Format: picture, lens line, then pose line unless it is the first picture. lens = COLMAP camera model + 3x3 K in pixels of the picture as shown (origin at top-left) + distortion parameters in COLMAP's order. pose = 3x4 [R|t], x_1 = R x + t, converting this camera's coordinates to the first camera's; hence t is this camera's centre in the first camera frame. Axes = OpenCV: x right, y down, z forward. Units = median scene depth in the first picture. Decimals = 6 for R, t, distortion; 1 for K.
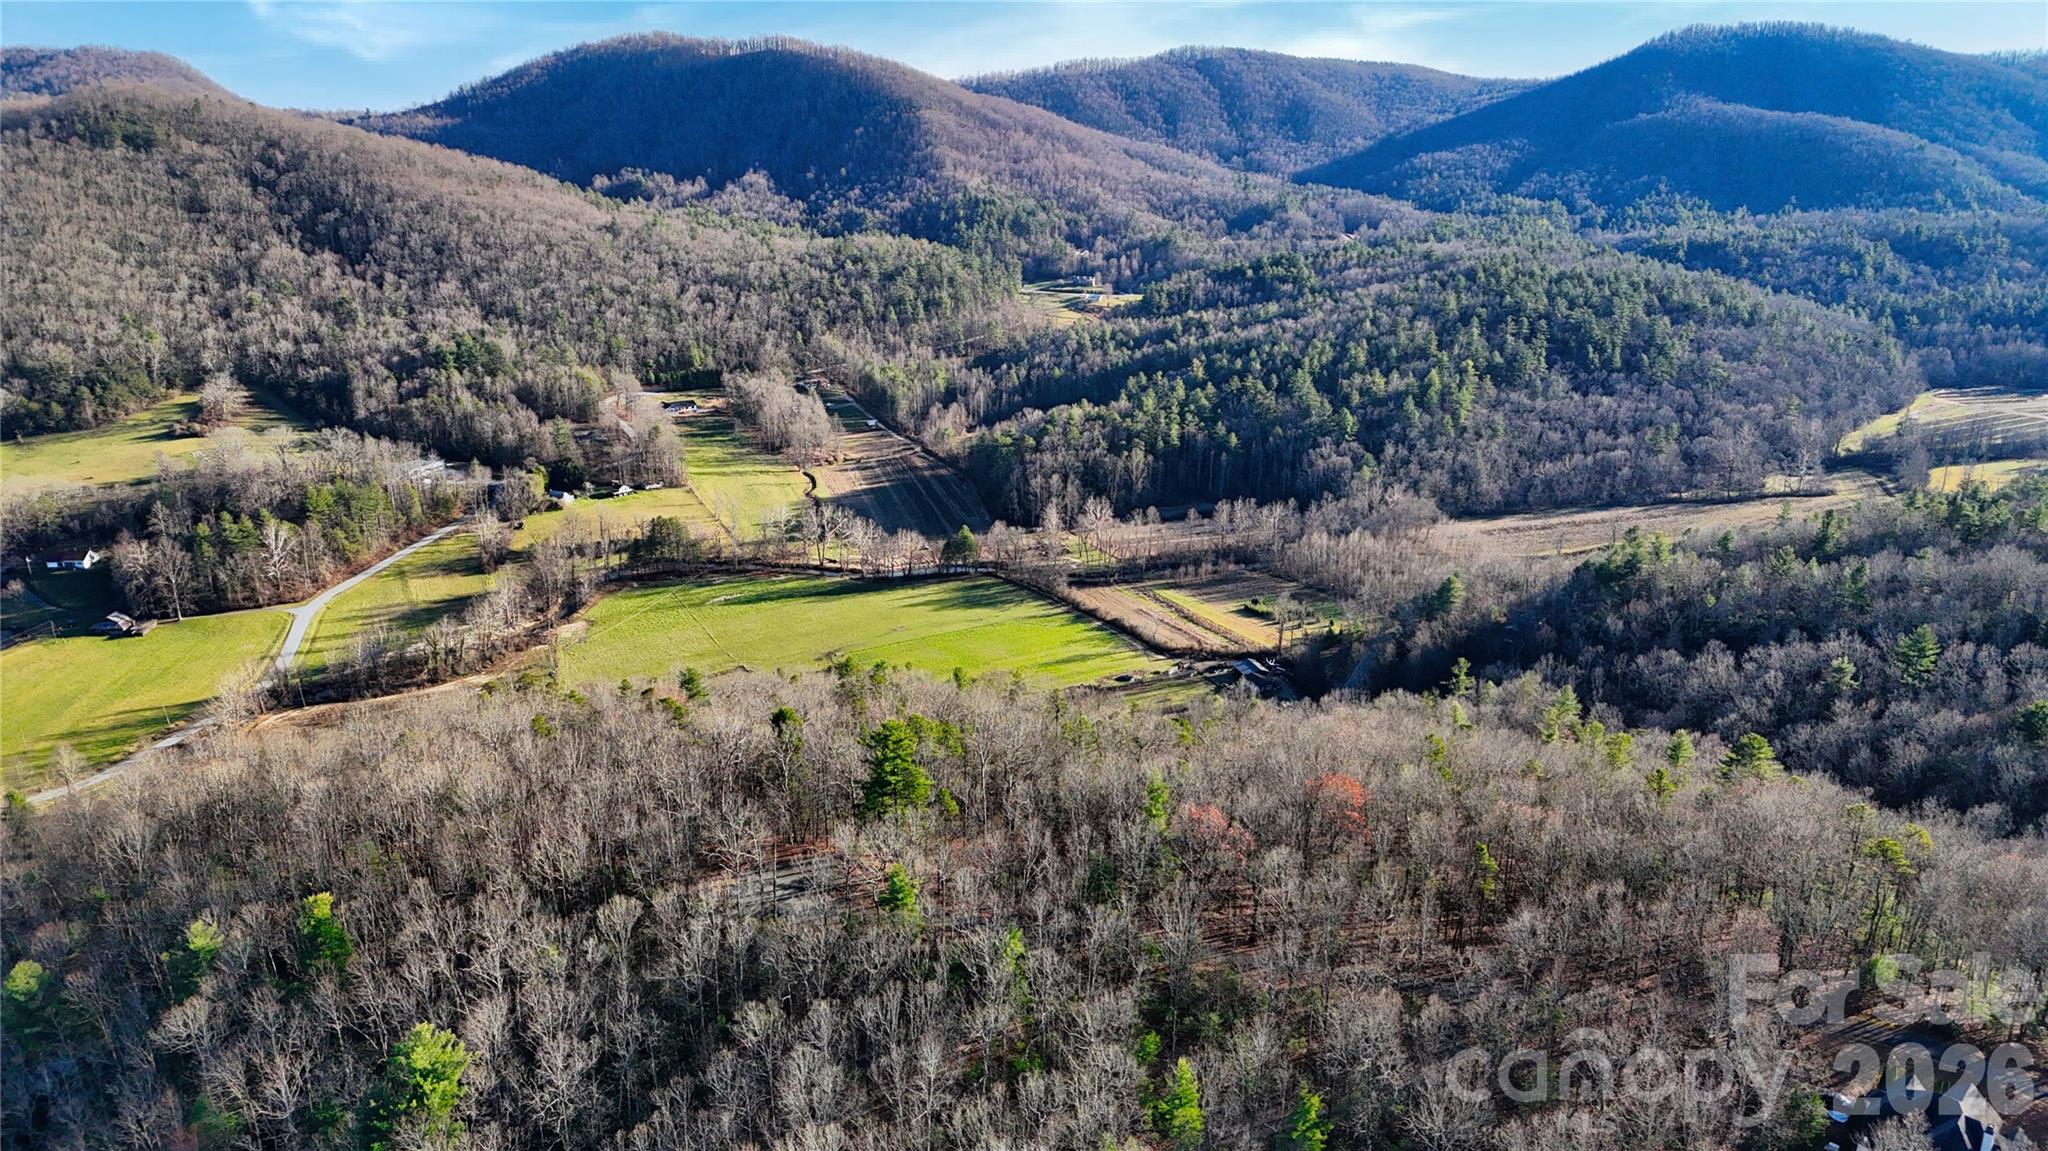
lens RADIAL K [[1491.0, 0, 1032.5], [0, 1491.0, 582.3], [0, 0, 1]] dist [0.062945, -0.068487]
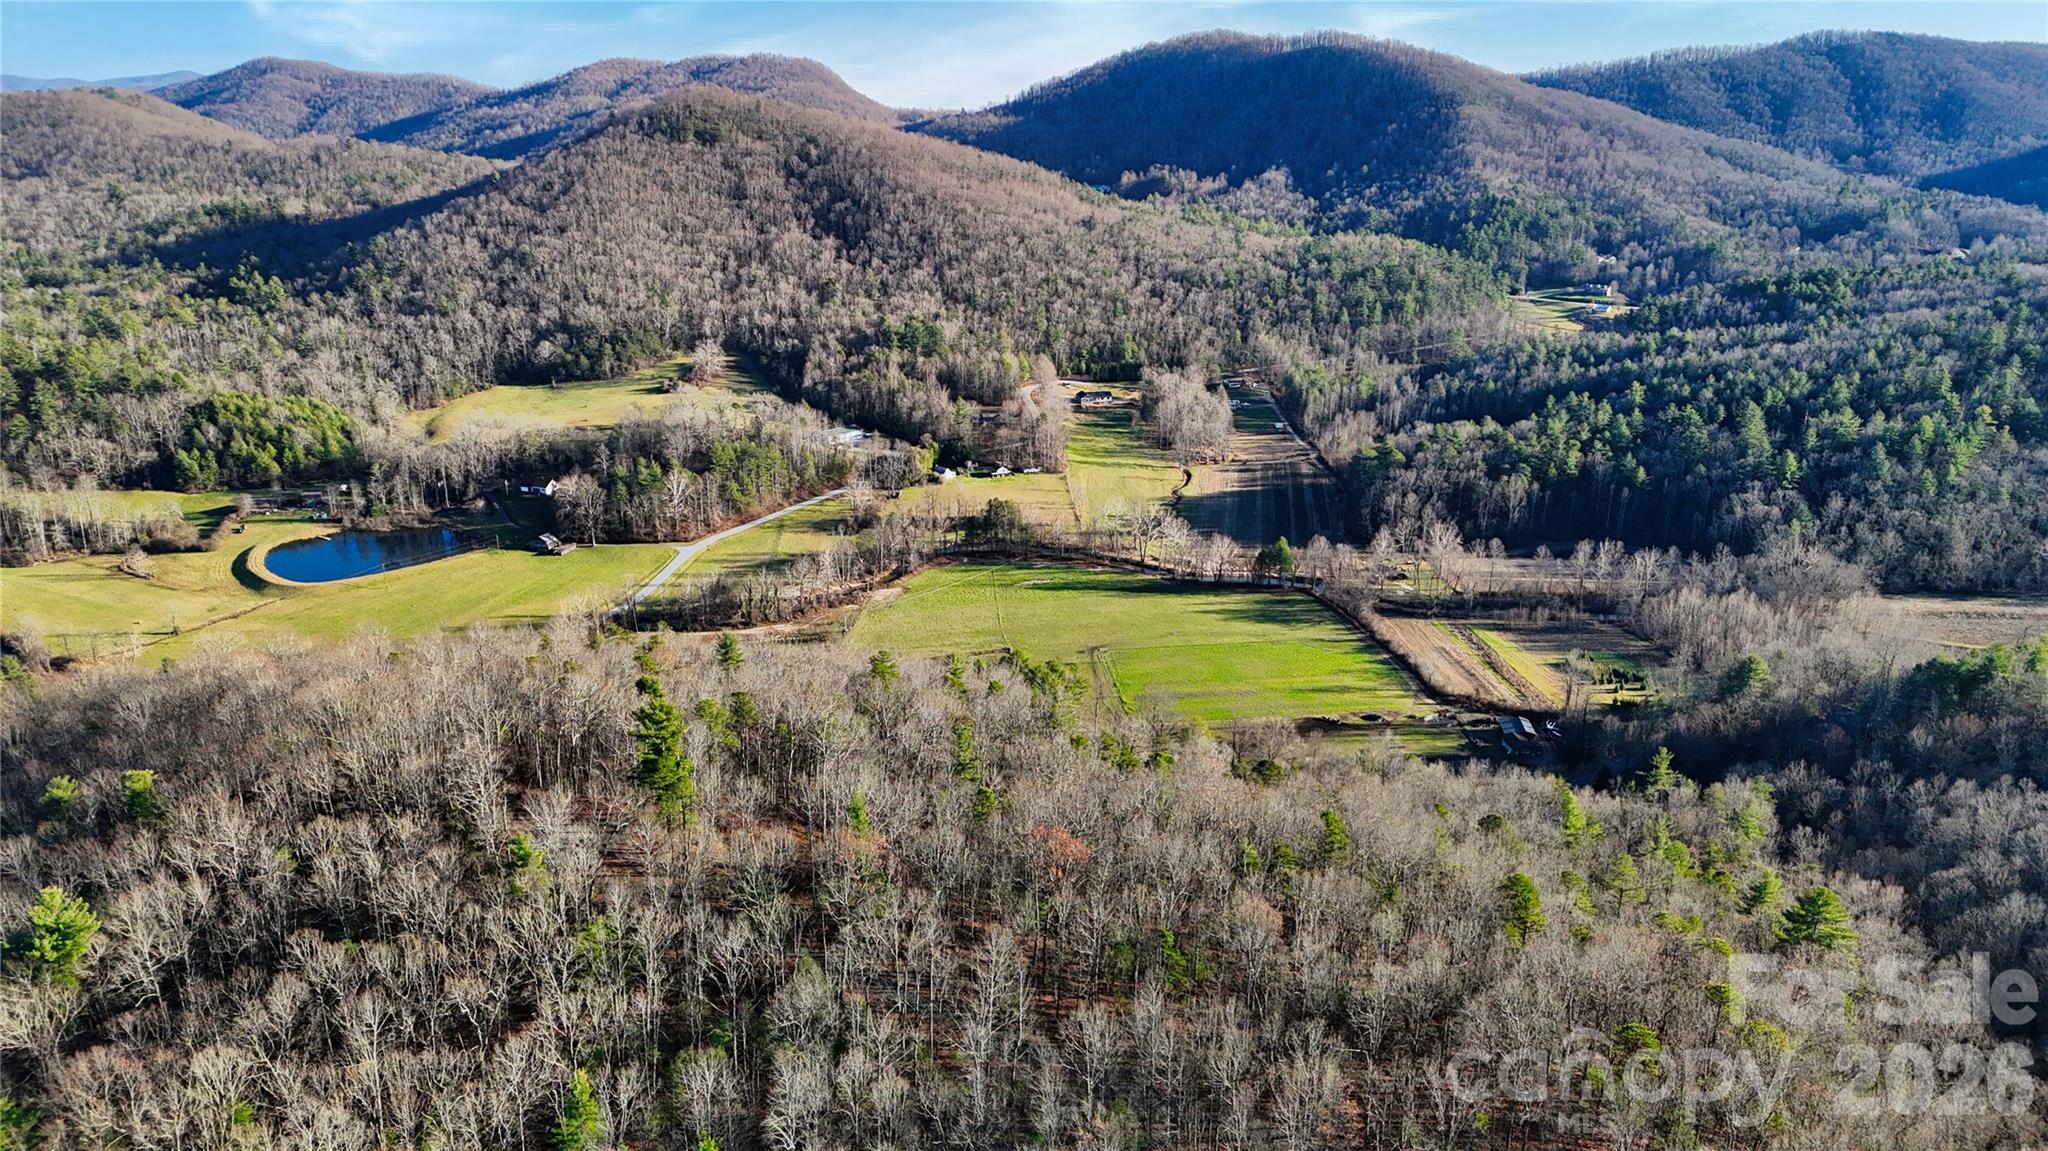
lens RADIAL K [[1491.0, 0, 1024.3], [0, 1491.0, 579.3], [0, 0, 1]] dist [0.062945, -0.068487]
pose [[0.920582, 0.117033, -0.372602, 0.123915], [-0.116960, 0.992873, 0.022887, -0.010427], [0.372625, 0.022510, 0.927709, 0.032320]]
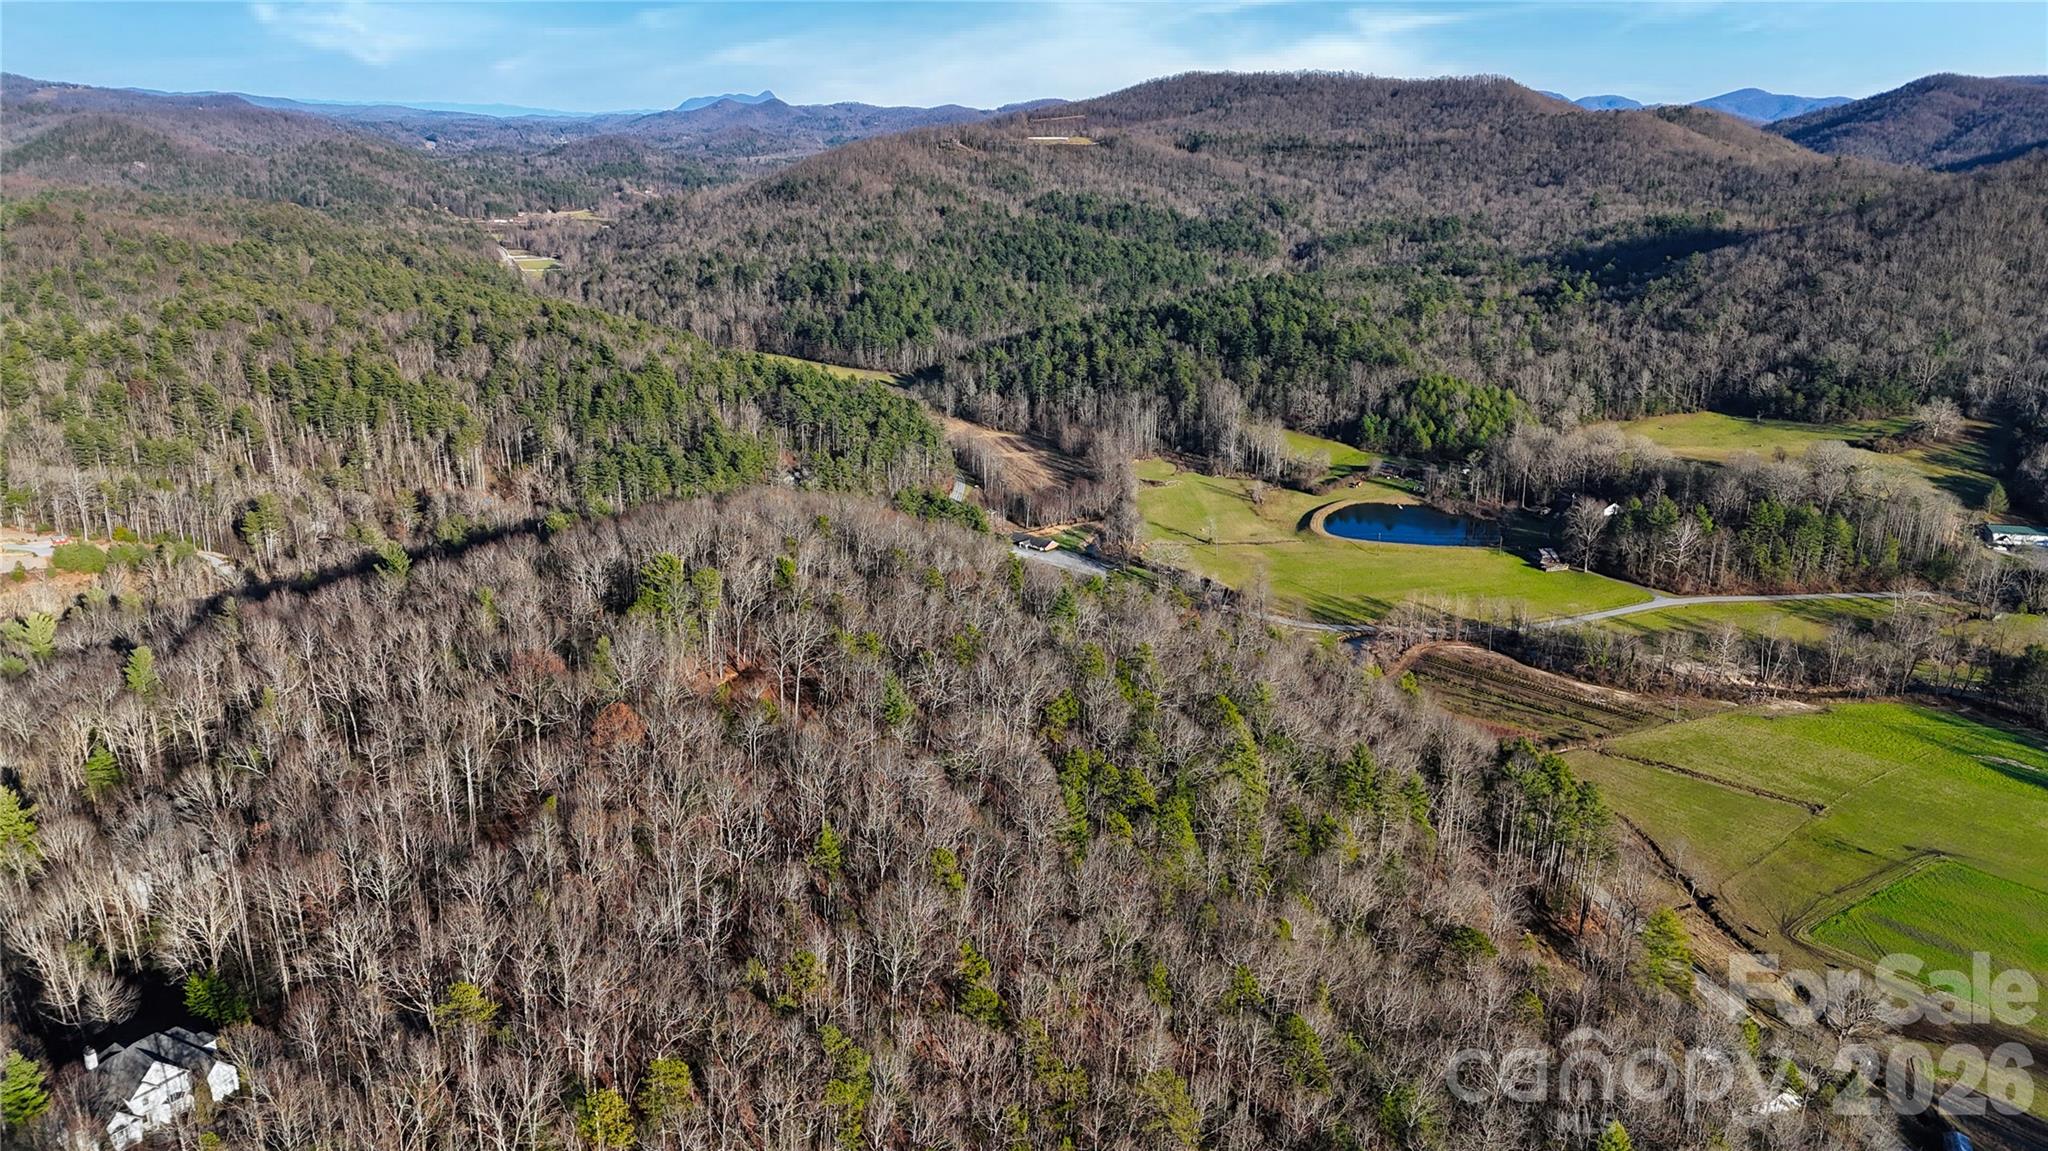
lens RADIAL K [[1491.0, 0, 1022.4], [0, 1491.0, 590.9], [0, 0, 1]] dist [0.062945, -0.068487]
pose [[0.144528, 0.300361, -0.942812, 0.306681], [-0.308422, 0.919023, 0.245503, -0.075289], [0.940206, 0.255302, 0.225463, 0.243155]]
